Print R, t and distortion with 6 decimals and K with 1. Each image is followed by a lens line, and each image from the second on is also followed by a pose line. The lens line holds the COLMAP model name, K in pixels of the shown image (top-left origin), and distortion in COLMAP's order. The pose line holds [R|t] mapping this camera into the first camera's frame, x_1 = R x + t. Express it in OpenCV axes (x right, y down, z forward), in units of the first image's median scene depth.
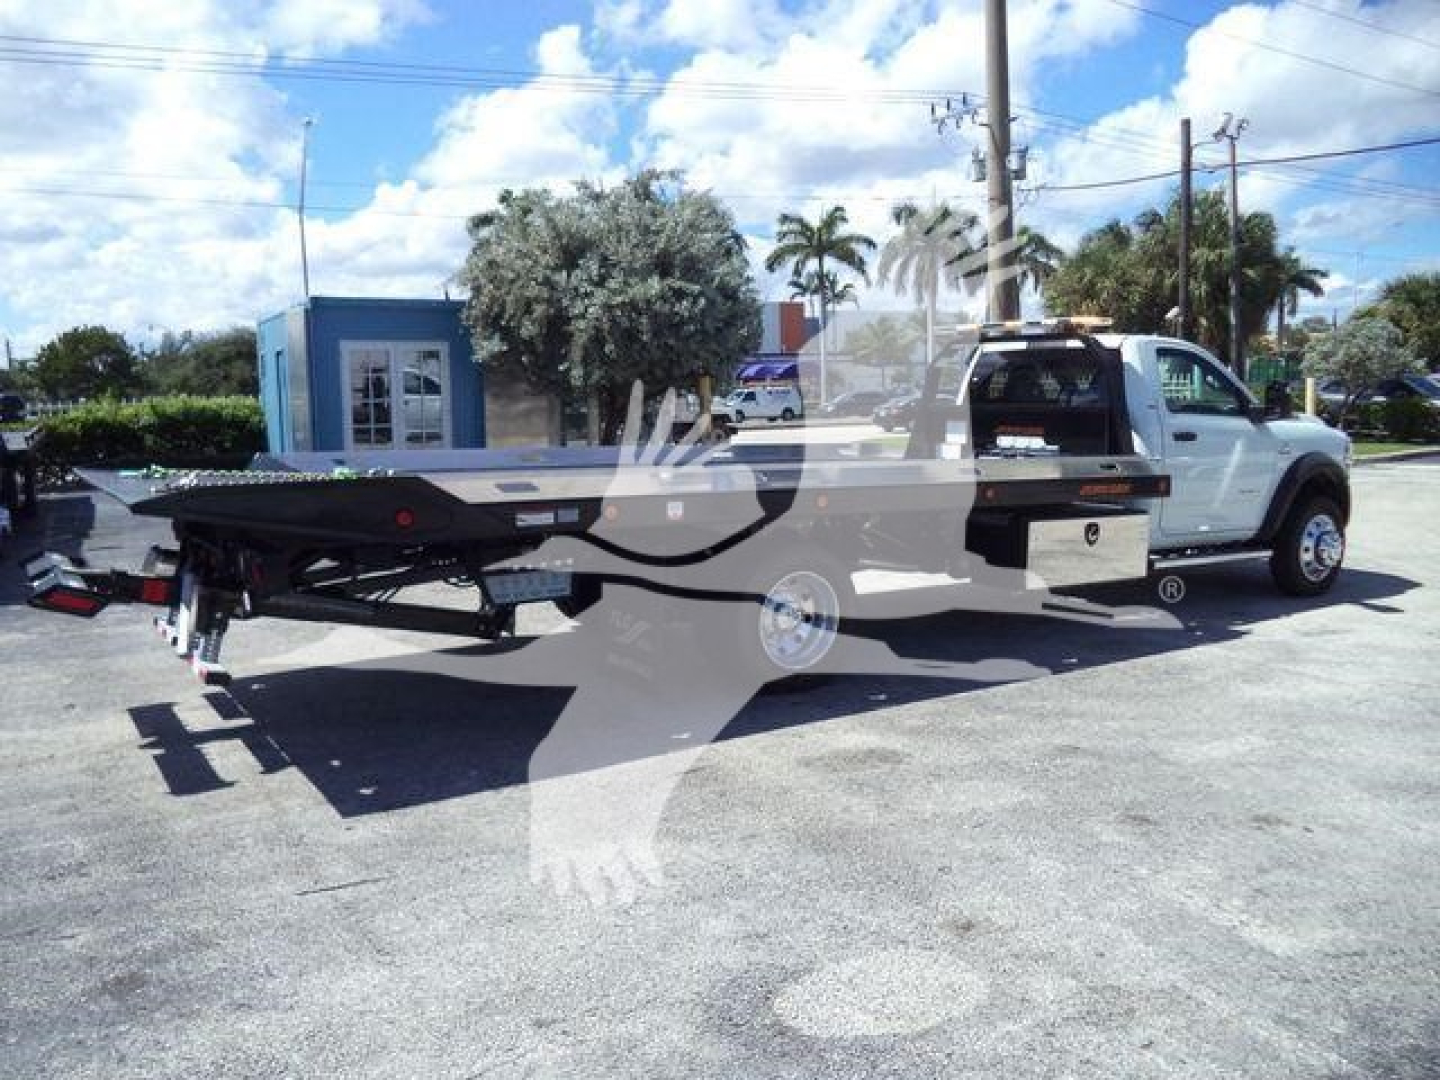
lens RADIAL K [[1214.9, 0, 762.1], [0, 1214.9, 525.6], [0, 0, 1]] dist [0.000175, -0.049771]
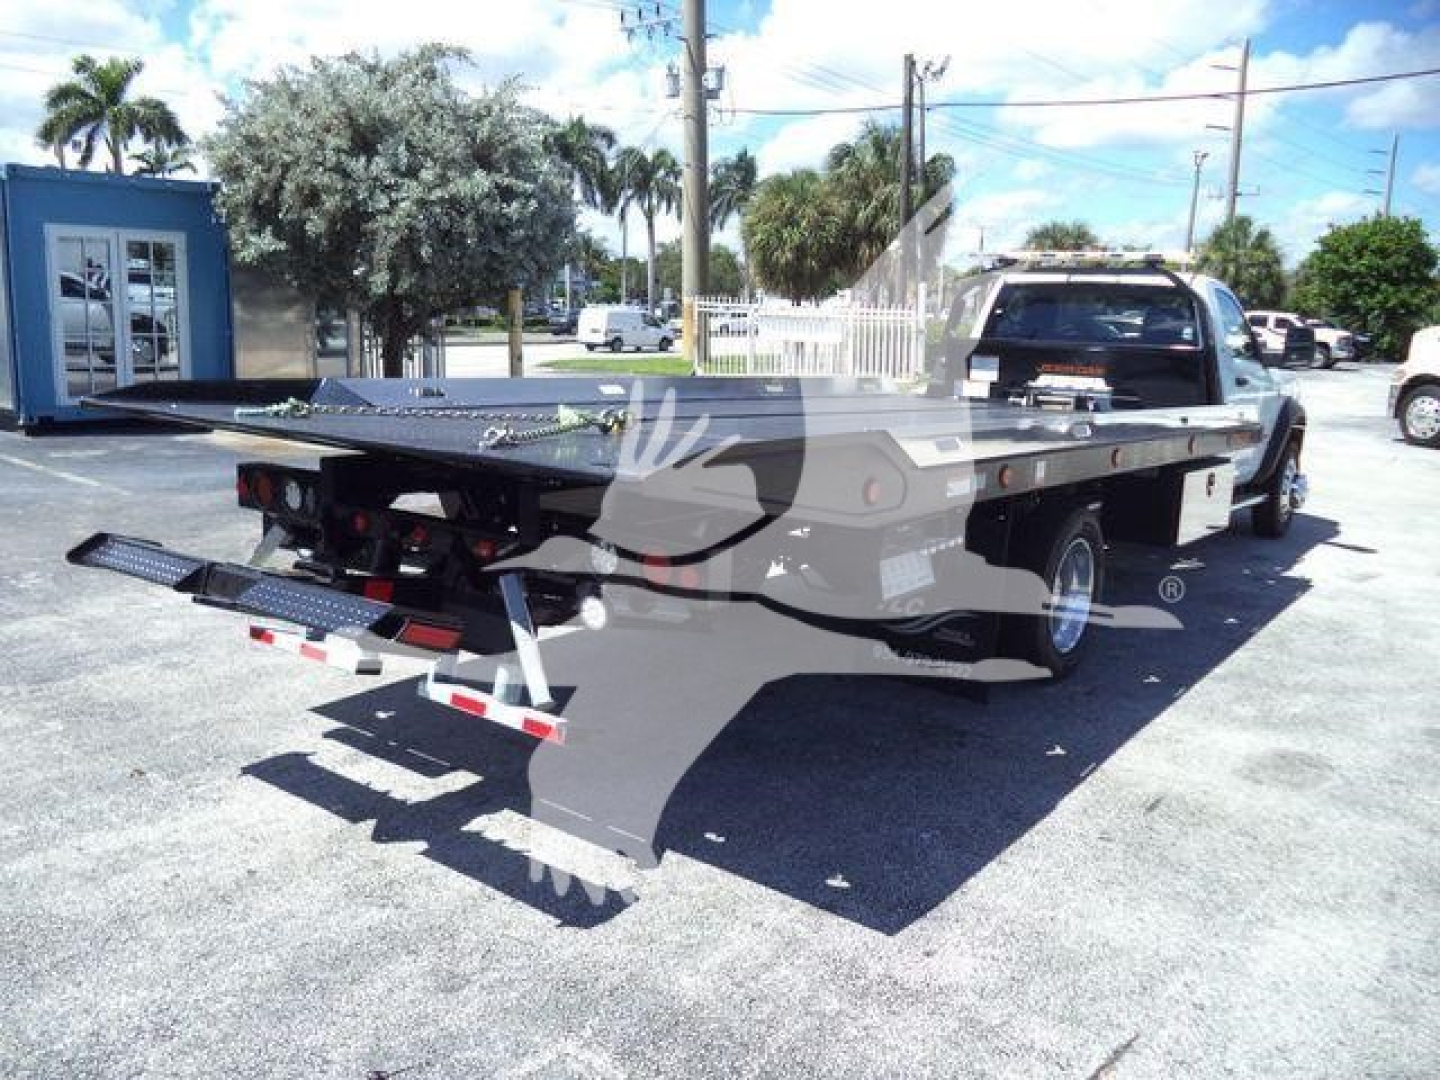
lens RADIAL K [[1205.4, 0, 719.0], [0, 1205.4, 512.5], [0, 0, 1]] dist [-0.035444, 0.016463]
pose [[0.945148, -0.014570, 0.326318, -0.206487], [-0.003831, 0.998442, 0.055675, -0.011207], [-0.326621, -0.053872, 0.943619, 0.127790]]
